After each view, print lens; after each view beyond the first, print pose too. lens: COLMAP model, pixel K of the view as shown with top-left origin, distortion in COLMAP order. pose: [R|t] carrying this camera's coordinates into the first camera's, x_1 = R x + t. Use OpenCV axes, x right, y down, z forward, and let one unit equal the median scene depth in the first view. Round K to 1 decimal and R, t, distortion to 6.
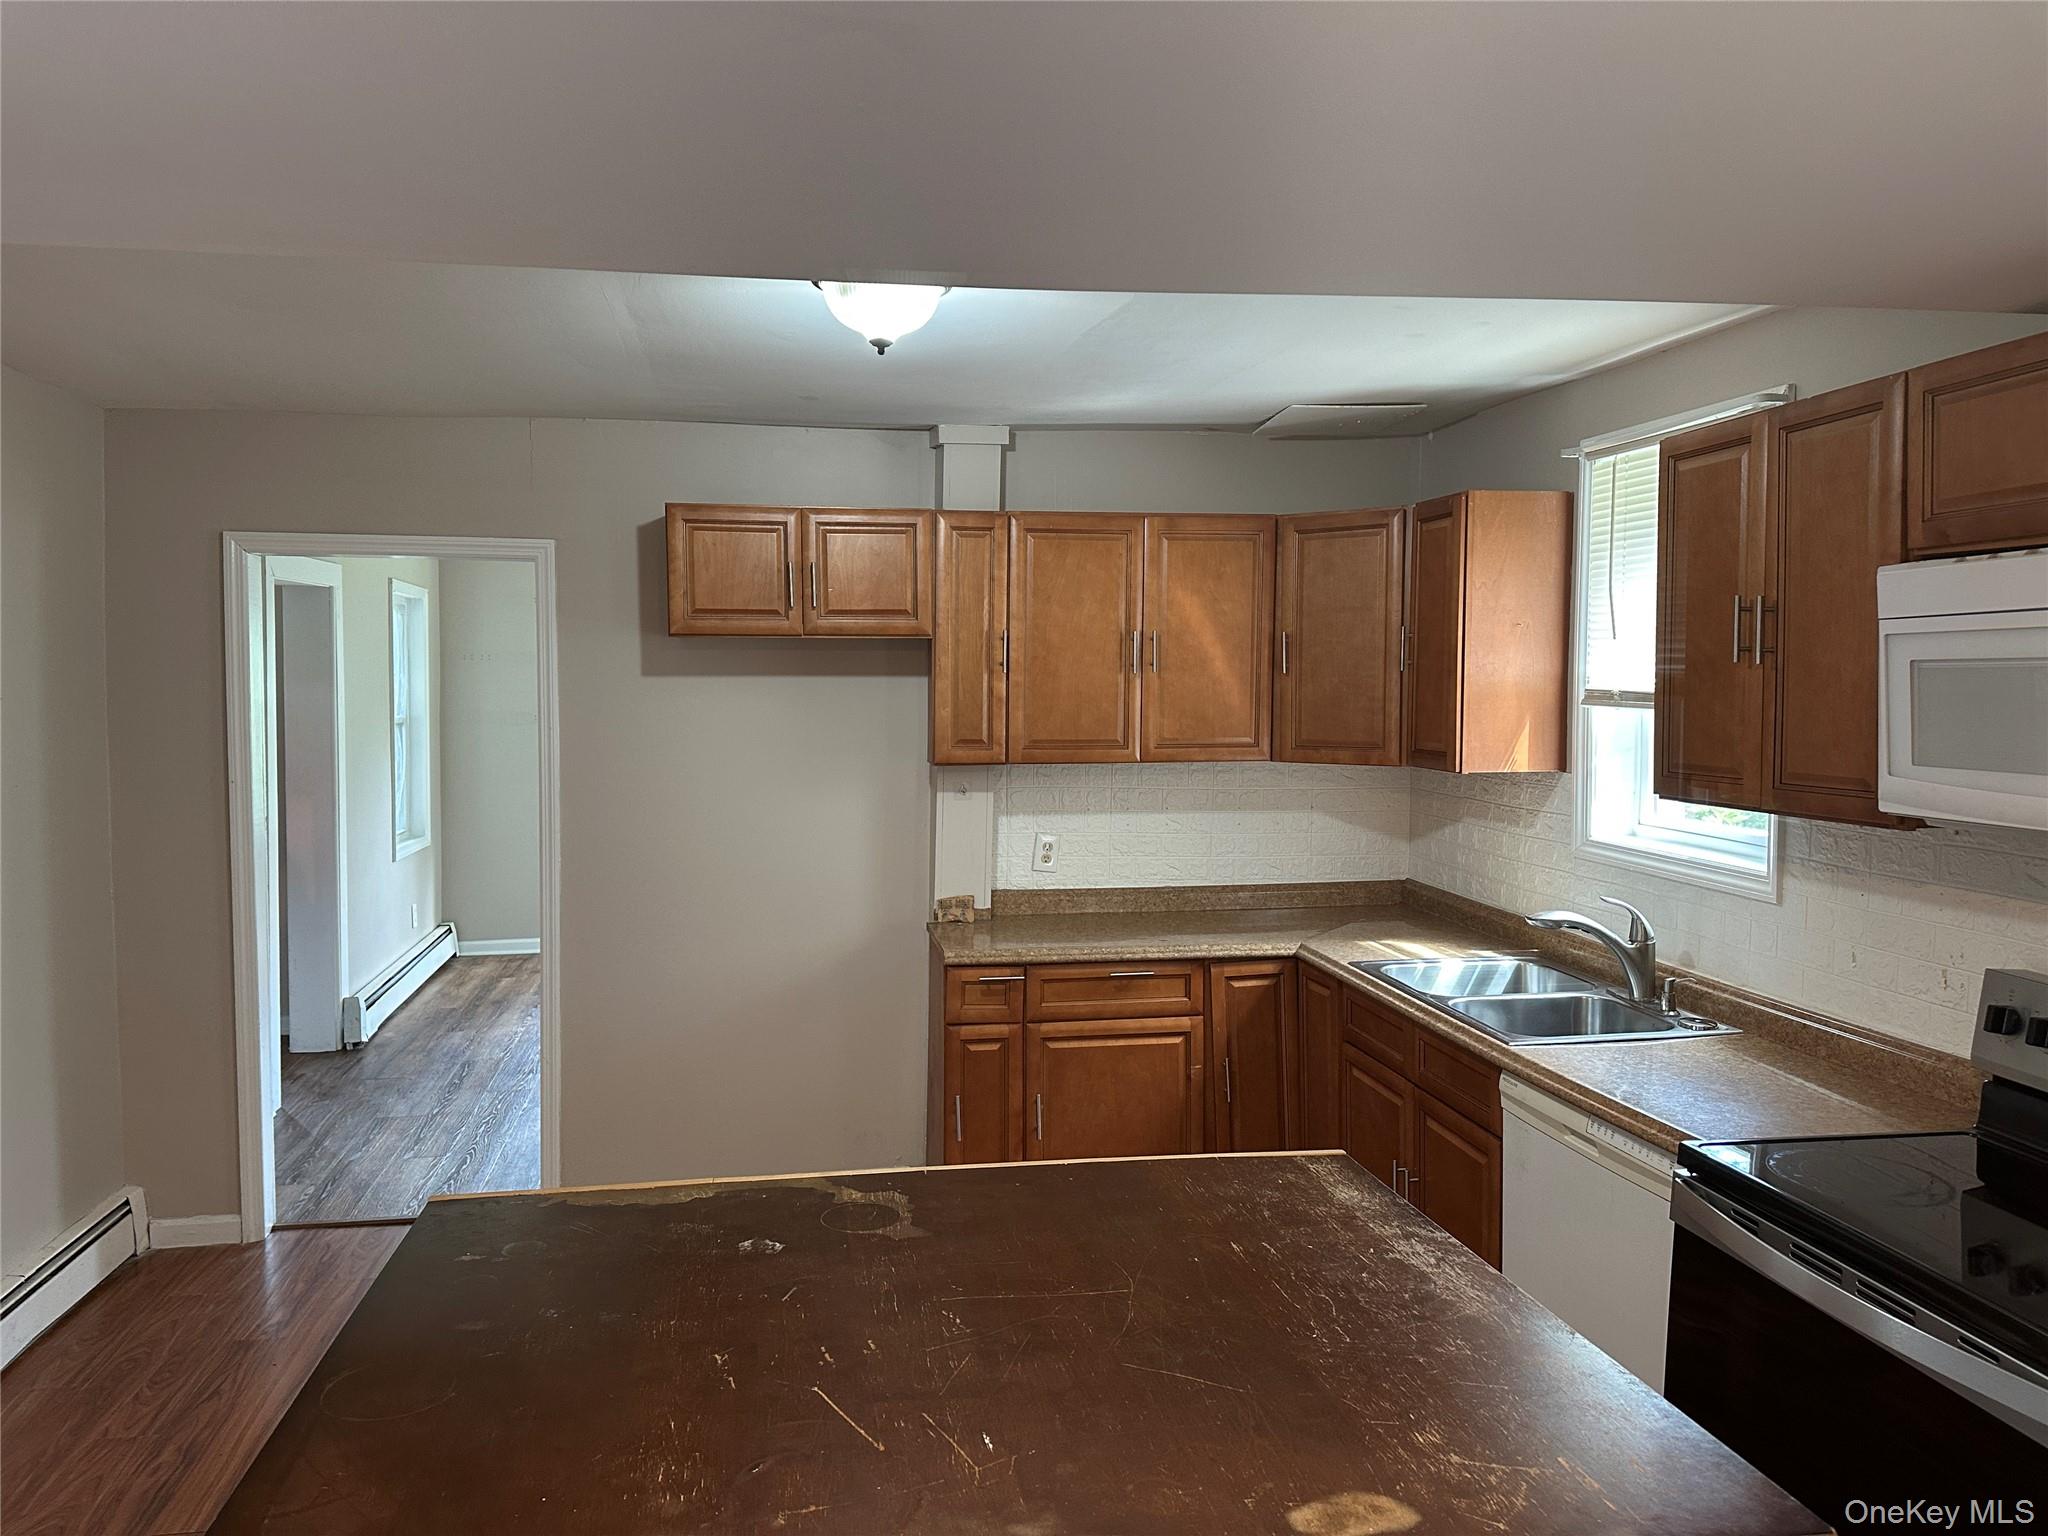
lens RADIAL K [[1437.2, 0, 980.4], [0, 1437.2, 762.8], [0, 0, 1]] dist [0.068986, -0.068982]
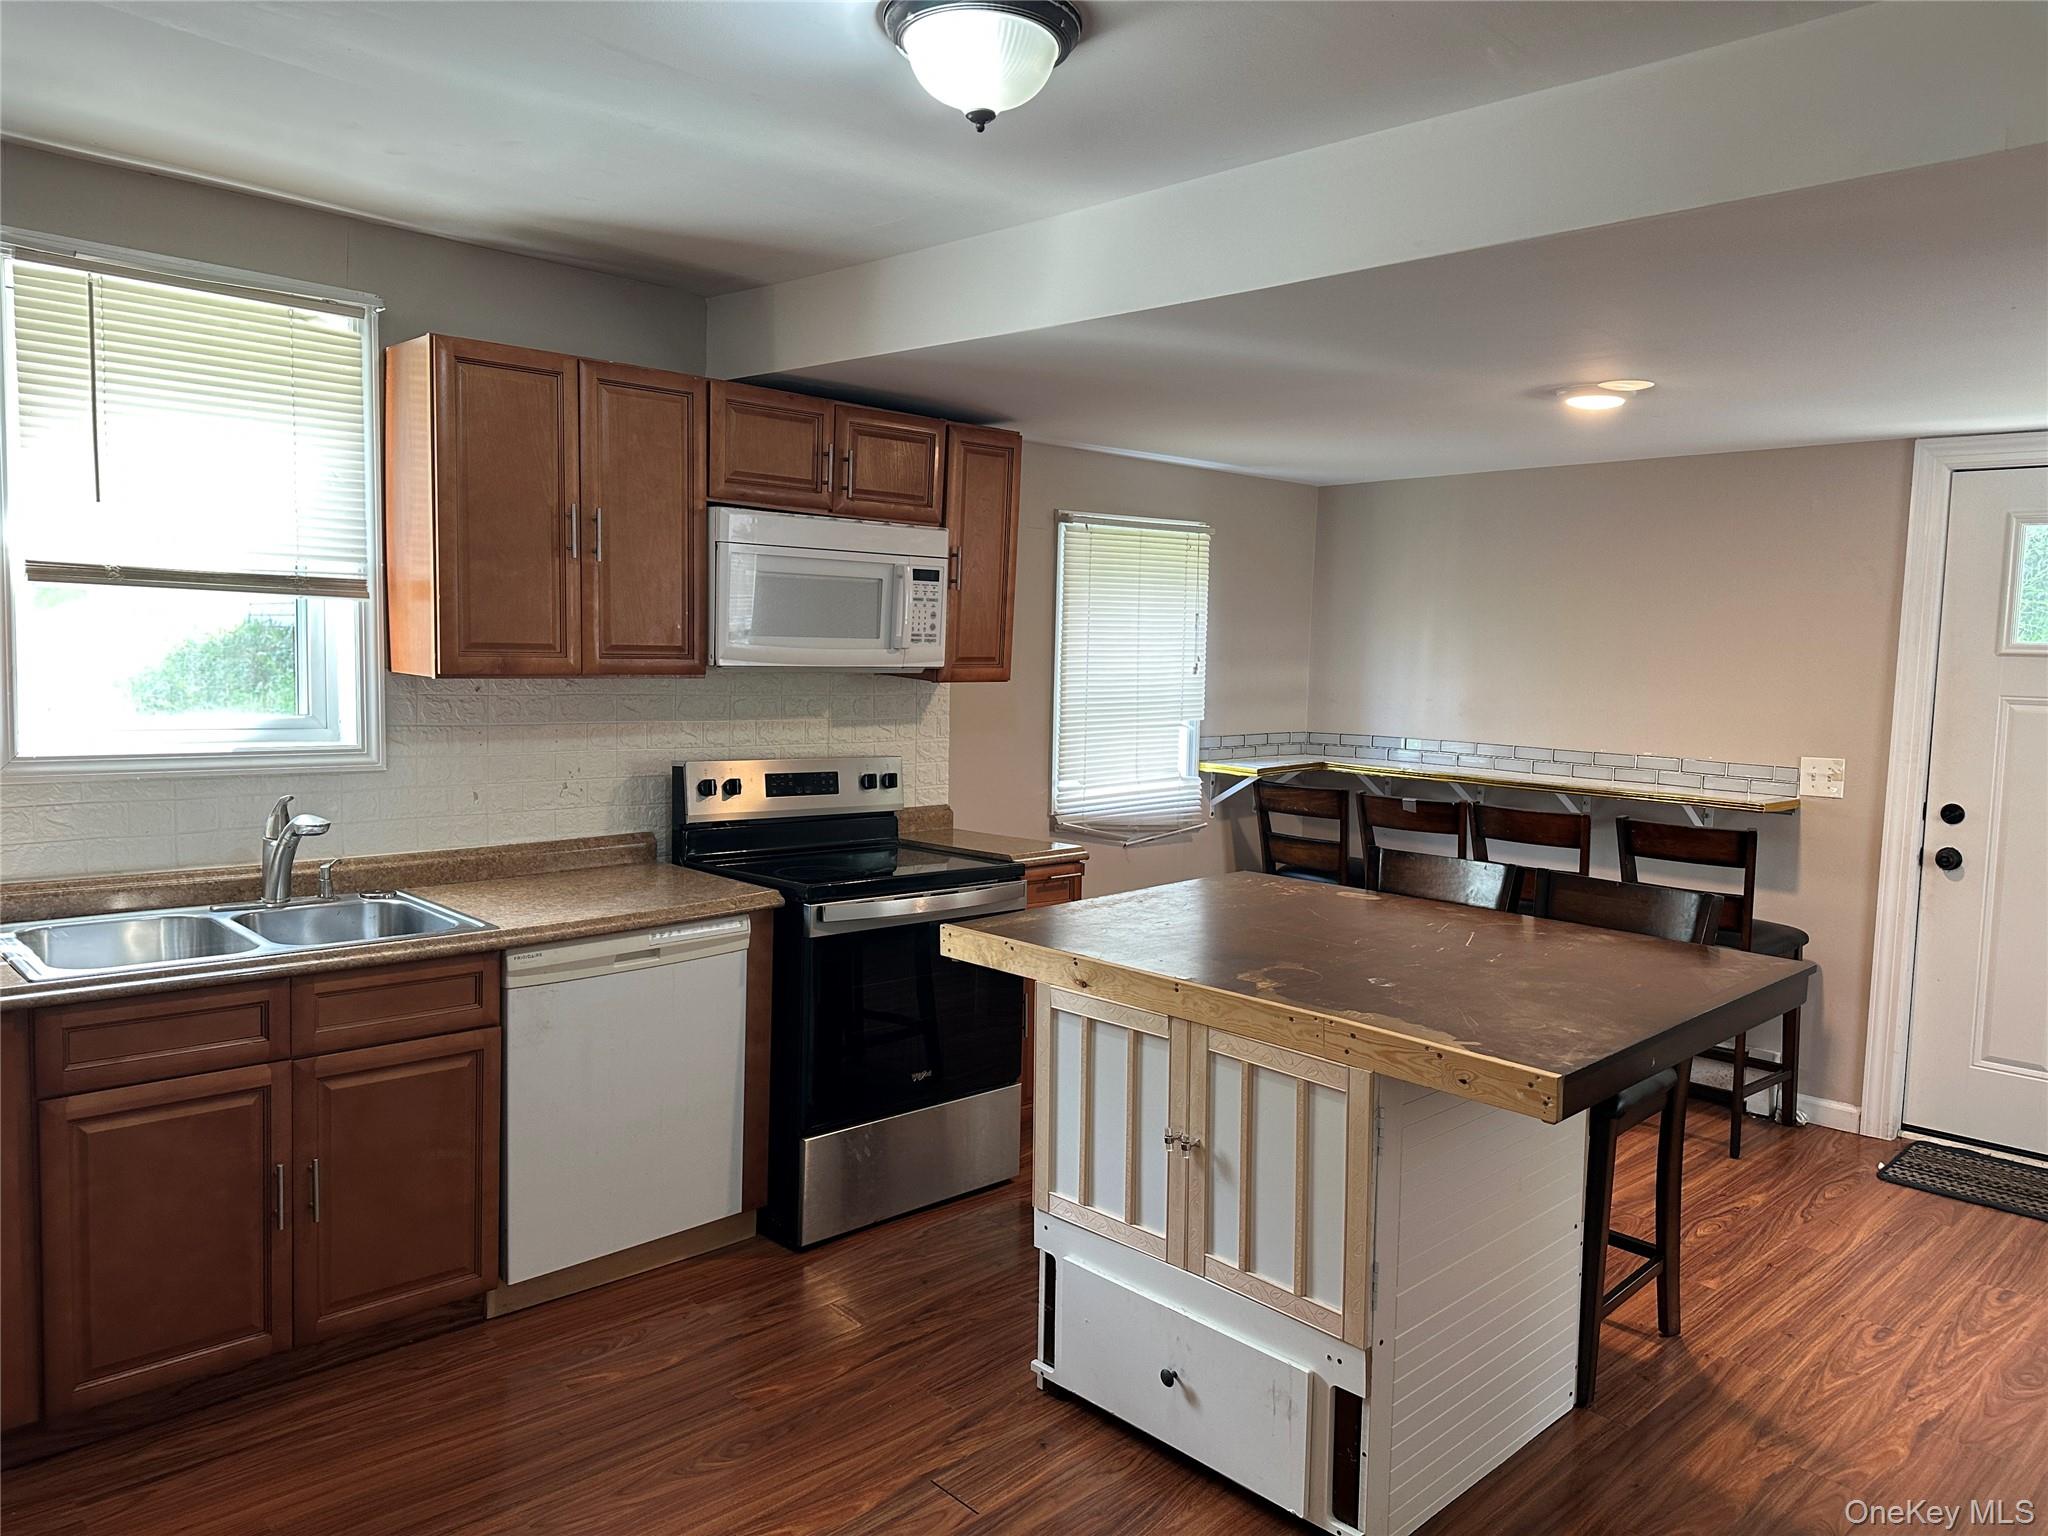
lens RADIAL K [[1437.2, 0, 1022.6], [0, 1437.2, 765.9], [0, 0, 1]] dist [0.068986, -0.068982]
pose [[-0.579216, -0.086225, 0.810601, -0.494613], [0.019917, 0.992596, 0.119816, -0.023128], [-0.814931, 0.085544, -0.573211, 0.963471]]
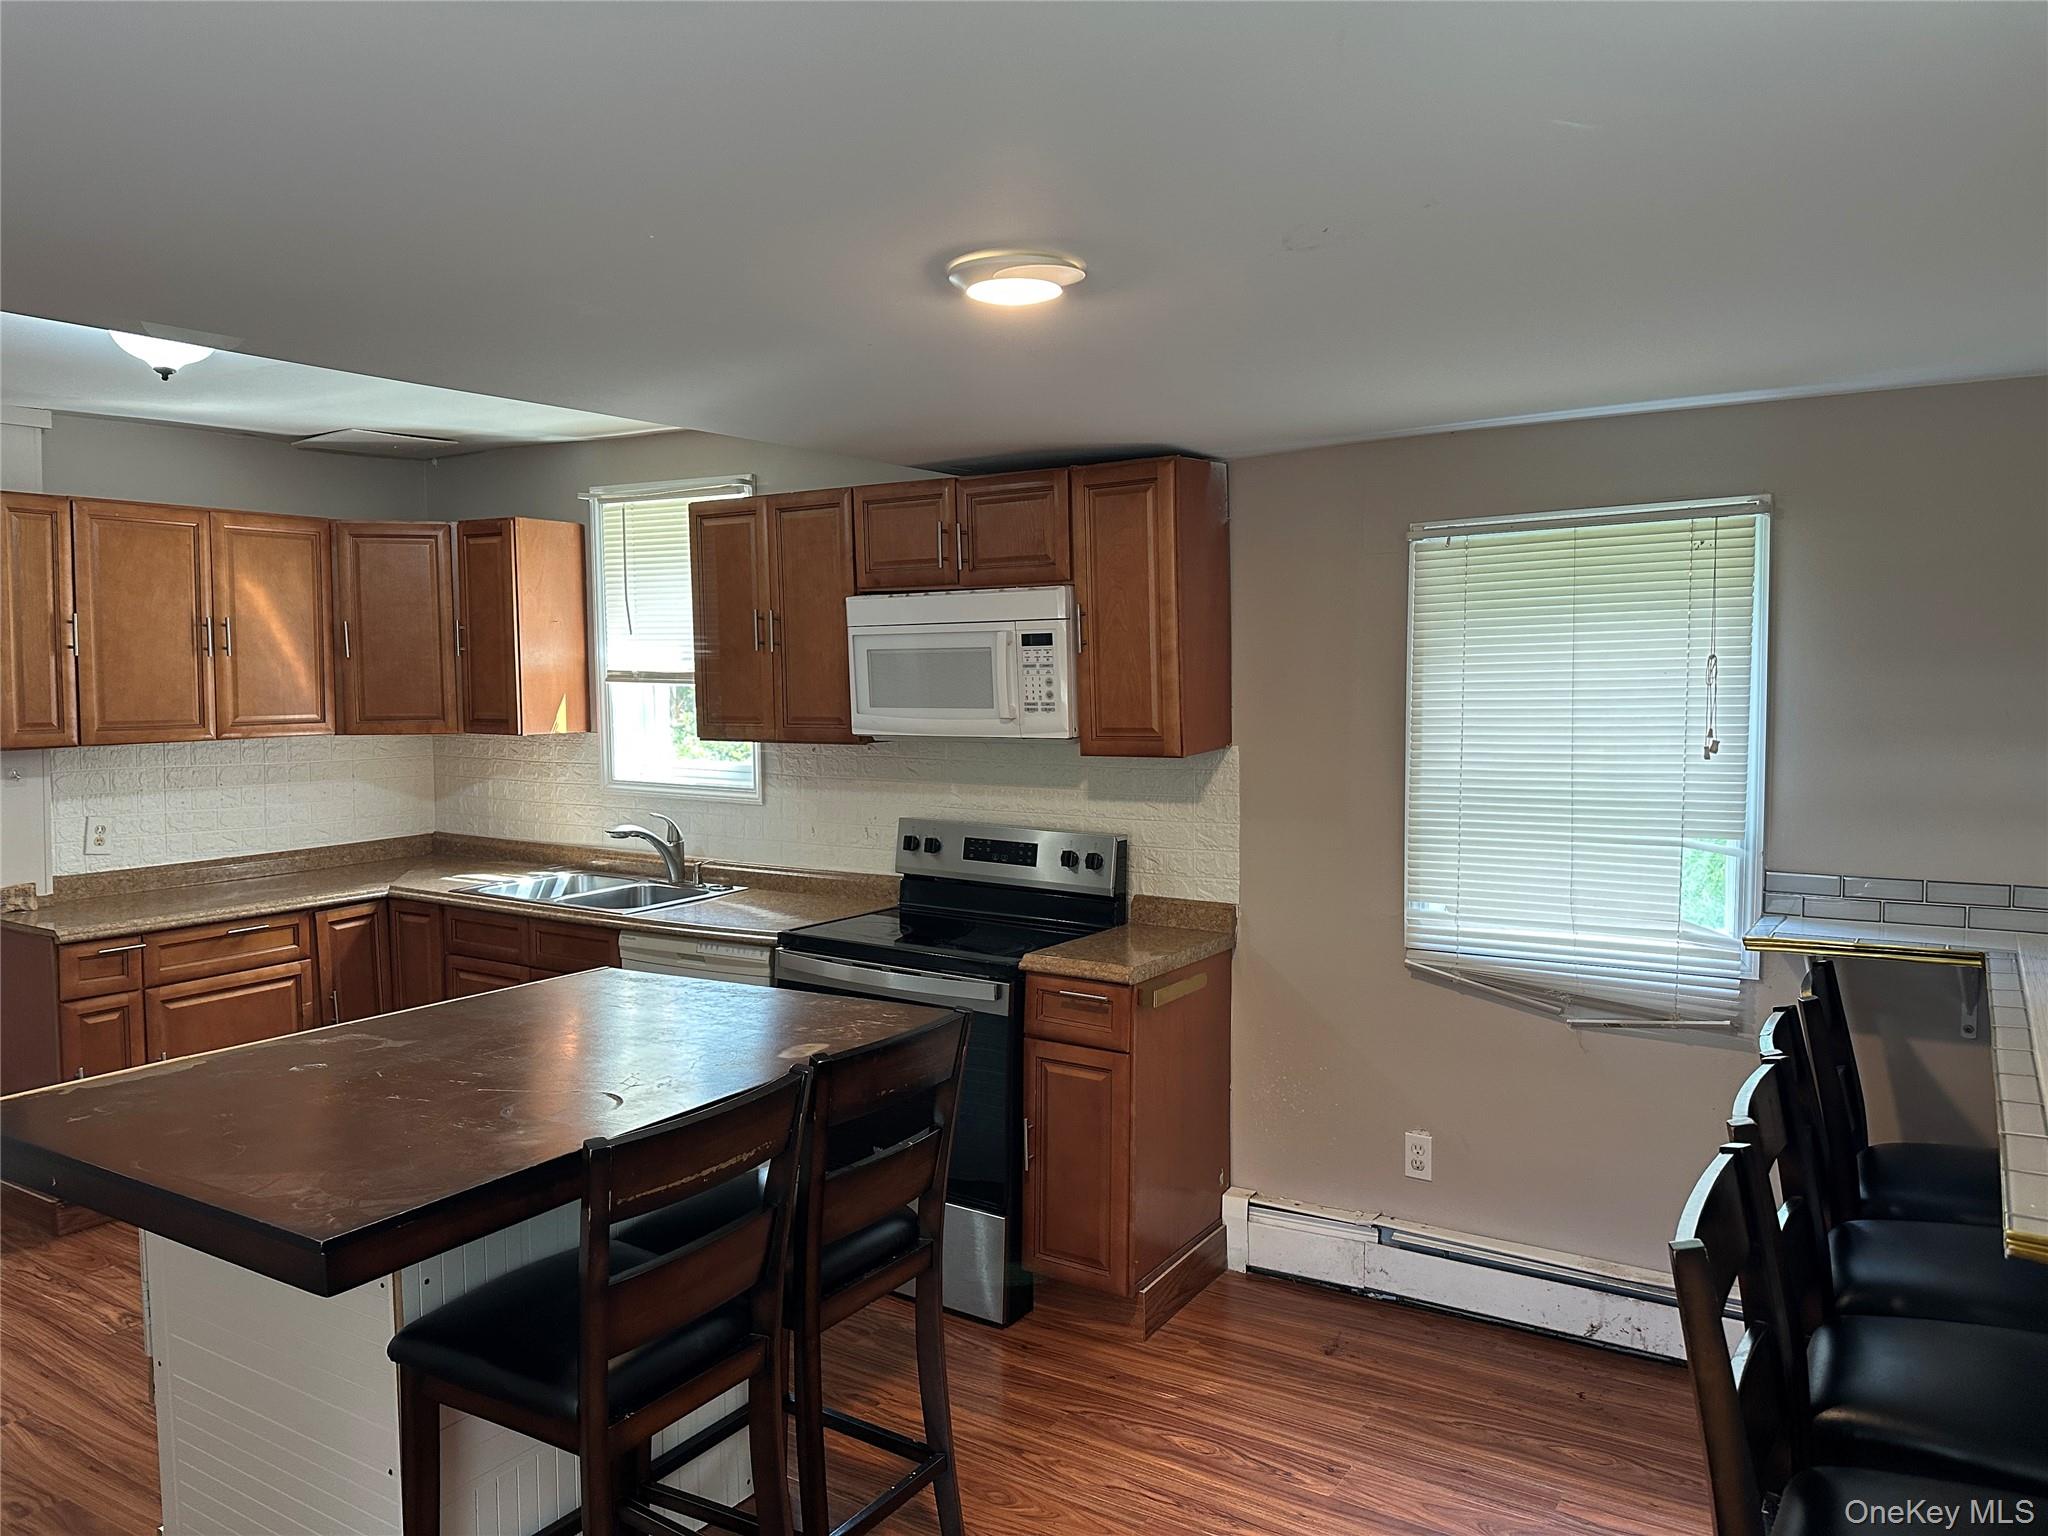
lens RADIAL K [[1437.2, 0, 1015.5], [0, 1437.2, 764.4], [0, 0, 1]] dist [0.068986, -0.068982]
pose [[0.668714, -0.053150, 0.741617, -0.330236], [0.048584, 0.998434, 0.027747, 0.018313], [-0.741930, 0.017476, 0.670249, -0.192683]]
